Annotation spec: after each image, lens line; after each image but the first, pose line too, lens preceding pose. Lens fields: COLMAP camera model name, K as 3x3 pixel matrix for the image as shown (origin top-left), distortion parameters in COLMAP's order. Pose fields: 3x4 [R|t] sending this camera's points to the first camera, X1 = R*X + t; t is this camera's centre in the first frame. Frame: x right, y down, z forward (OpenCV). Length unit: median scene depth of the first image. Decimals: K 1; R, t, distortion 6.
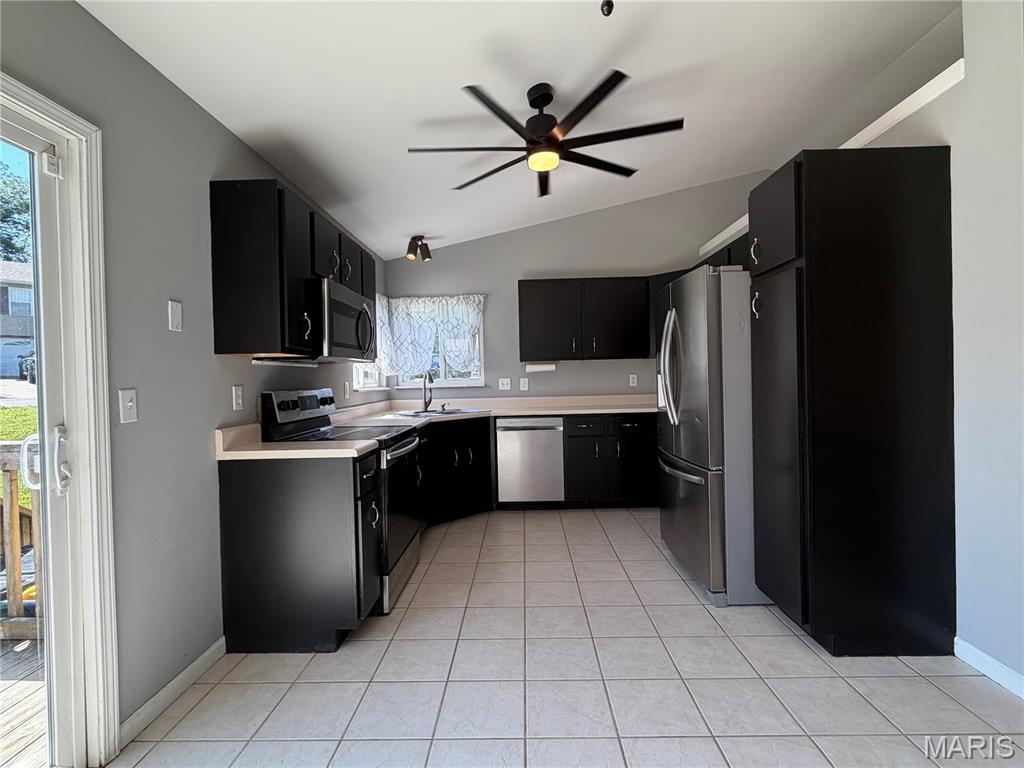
lens RADIAL K [[504.1, 0, 512.0], [0, 504.1, 384.0], [0, 0, 1]] dist [0.000198, -0.000862]
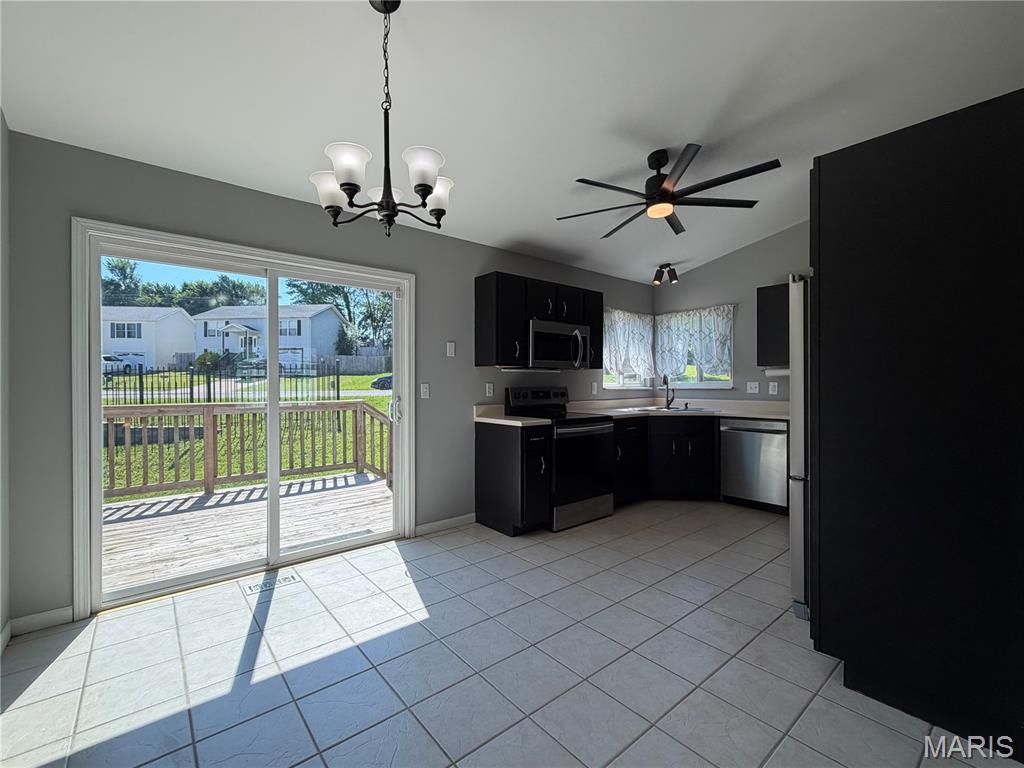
lens RADIAL K [[504.1, 0, 512.0], [0, 504.1, 384.0], [0, 0, 1]] dist [0.000198, -0.000862]
pose [[0.612755, 0.025072, -0.789875, 0.844596], [-0.021854, 0.999652, 0.014777, -0.019760], [0.789971, 0.008207, 0.613089, -0.061078]]
